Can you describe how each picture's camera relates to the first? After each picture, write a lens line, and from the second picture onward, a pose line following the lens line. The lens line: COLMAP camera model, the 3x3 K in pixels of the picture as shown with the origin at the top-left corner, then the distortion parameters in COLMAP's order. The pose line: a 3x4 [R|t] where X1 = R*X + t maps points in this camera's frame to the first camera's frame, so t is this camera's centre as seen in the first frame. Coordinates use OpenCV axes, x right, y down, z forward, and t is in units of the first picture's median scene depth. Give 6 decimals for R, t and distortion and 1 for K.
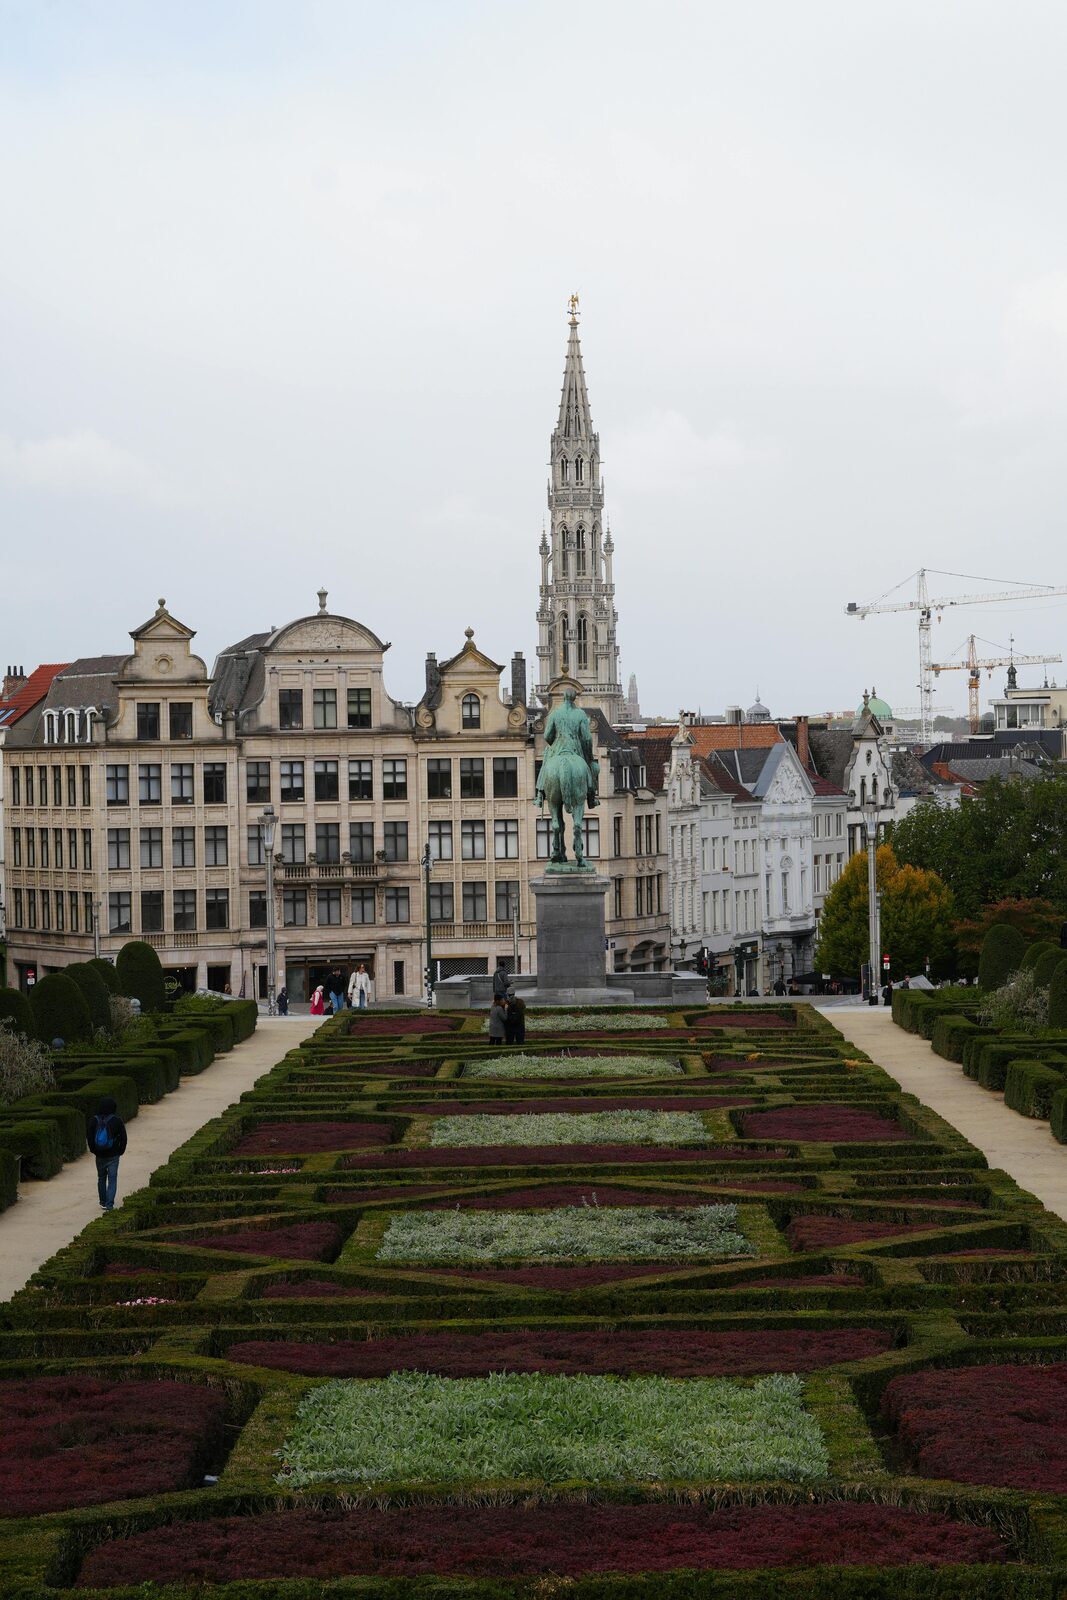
lens RADIAL K [[3461.9, 0, 533.5], [0, 3461.9, 800.0], [0, 0, 1]] dist [-0.018092, -0.018436]
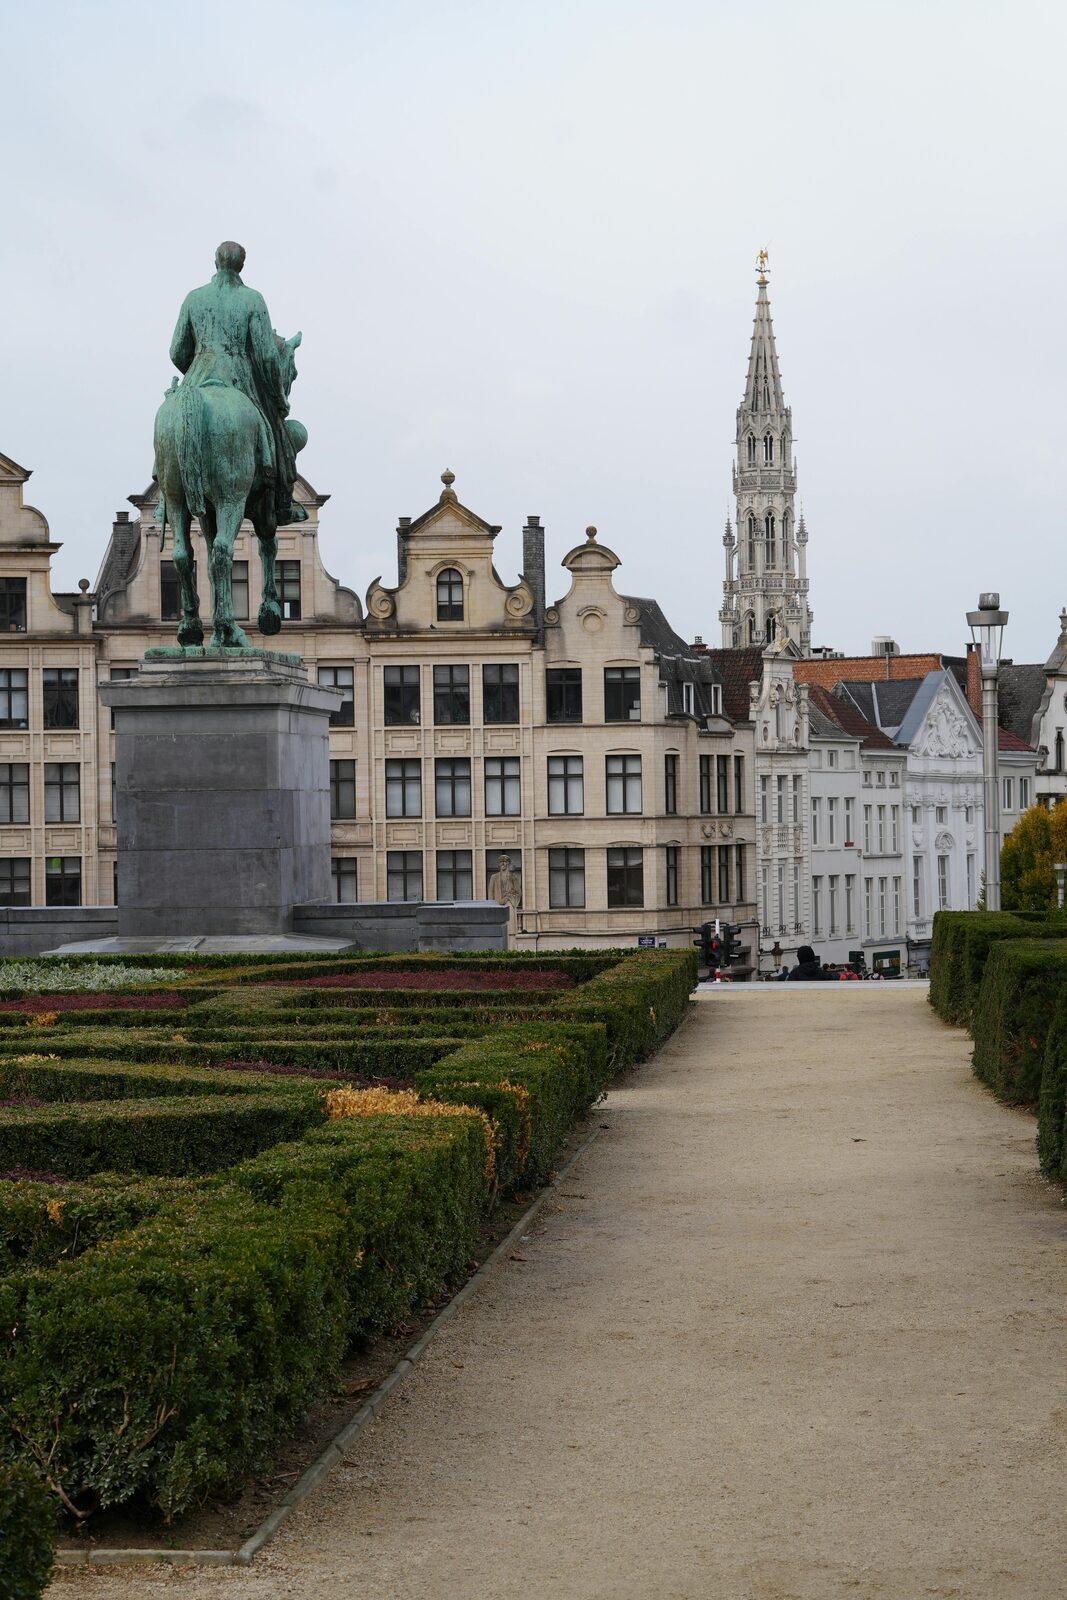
lens RADIAL K [[3461.9, 0, 533.5], [0, 3461.9, 800.0], [0, 0, 1]] dist [-0.018092, -0.018436]
pose [[0.997420, 0.002143, -0.071756, 0.045212], [-0.003446, 0.999831, -0.018050, 0.025468], [0.071705, 0.018251, 0.997259, 0.329856]]
